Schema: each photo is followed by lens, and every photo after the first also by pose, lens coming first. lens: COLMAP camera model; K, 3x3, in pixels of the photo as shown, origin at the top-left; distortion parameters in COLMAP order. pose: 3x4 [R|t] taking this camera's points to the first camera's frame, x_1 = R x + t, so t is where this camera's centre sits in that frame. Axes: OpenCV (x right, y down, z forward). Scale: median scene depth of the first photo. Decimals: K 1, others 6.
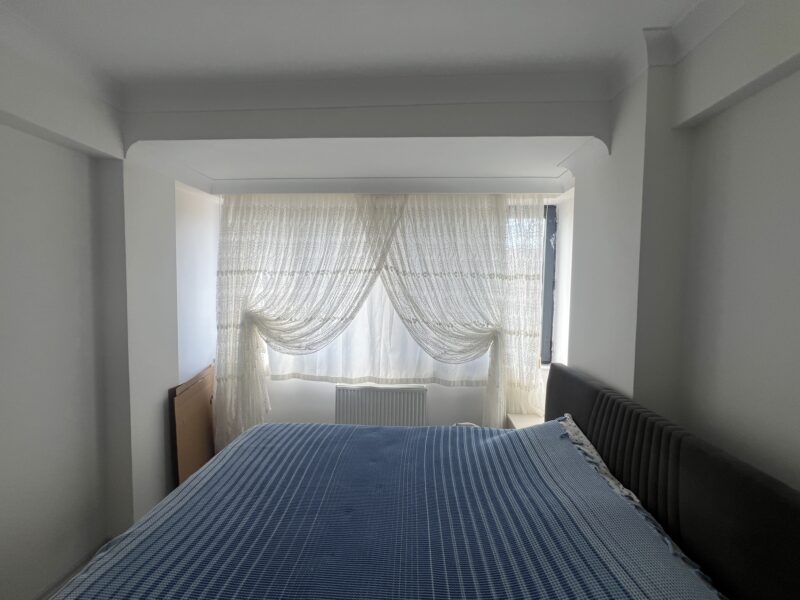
lens RADIAL K [[319.3, 0, 393.4], [0, 319.3, 300.6], [0, 0, 1]] dist [-0.013426, 0.000169]
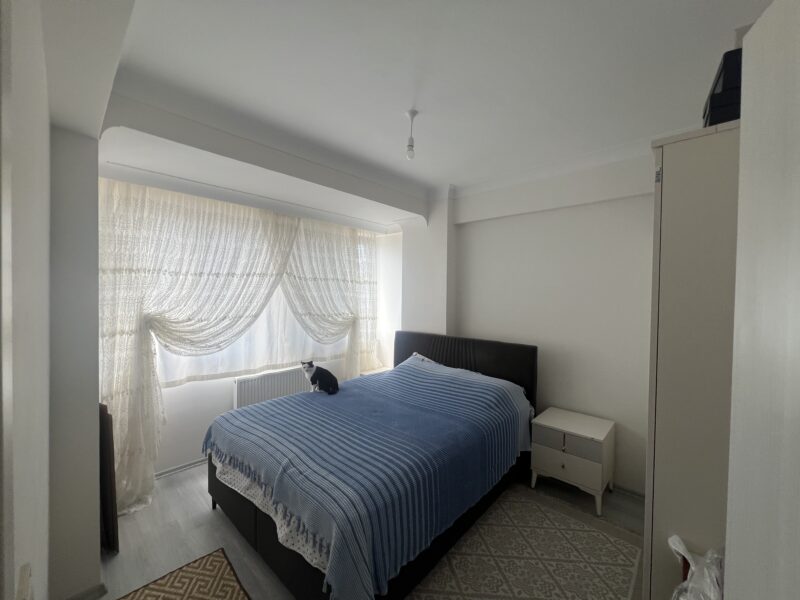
lens RADIAL K [[319.3, 0, 398.0], [0, 319.3, 297.5], [0, 0, 1]] dist [-0.013426, 0.000169]
pose [[0.641048, -0.015469, 0.767345, -0.688220], [0.039246, 0.999150, -0.012644, 0.025581], [-0.766497, 0.038221, 0.641110, -0.129639]]
